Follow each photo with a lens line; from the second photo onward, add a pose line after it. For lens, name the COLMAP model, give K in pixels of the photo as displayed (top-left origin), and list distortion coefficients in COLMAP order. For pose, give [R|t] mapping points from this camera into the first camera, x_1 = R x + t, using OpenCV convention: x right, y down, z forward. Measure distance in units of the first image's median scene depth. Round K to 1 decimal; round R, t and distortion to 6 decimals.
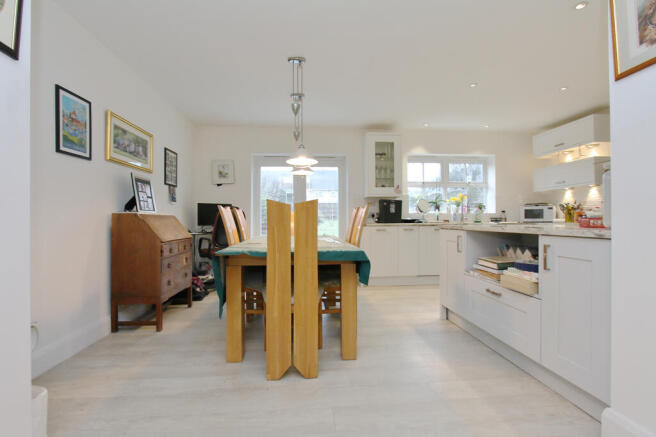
lens RADIAL K [[307.2, 0, 325.9], [0, 307.2, 214.8], [0, 0, 1]] dist [-0.002721, -0.000144]
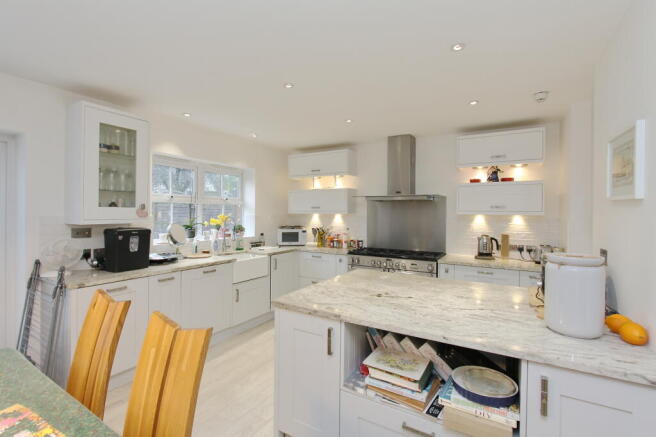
lens RADIAL K [[307.2, 0, 325.9], [0, 307.2, 214.8], [0, 0, 1]] dist [-0.002721, -0.000144]
pose [[0.583426, 0.002834, 0.812162, -0.043020], [-0.027108, 0.999505, 0.015985, -0.093166], [-0.811714, -0.031343, 0.583214, 0.353481]]
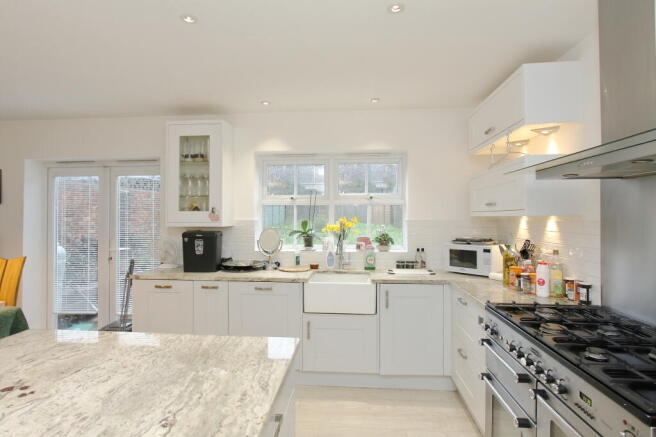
lens RADIAL K [[358.6, 0, 327.2], [0, 358.6, 211.2], [0, 0, 1]] dist [-0.004074, -0.000310]
pose [[0.984827, -0.000185, -0.173538, 0.562859], [0.000528, 0.999998, 0.001928, -0.088644], [0.173538, -0.001990, 0.984825, 0.348460]]
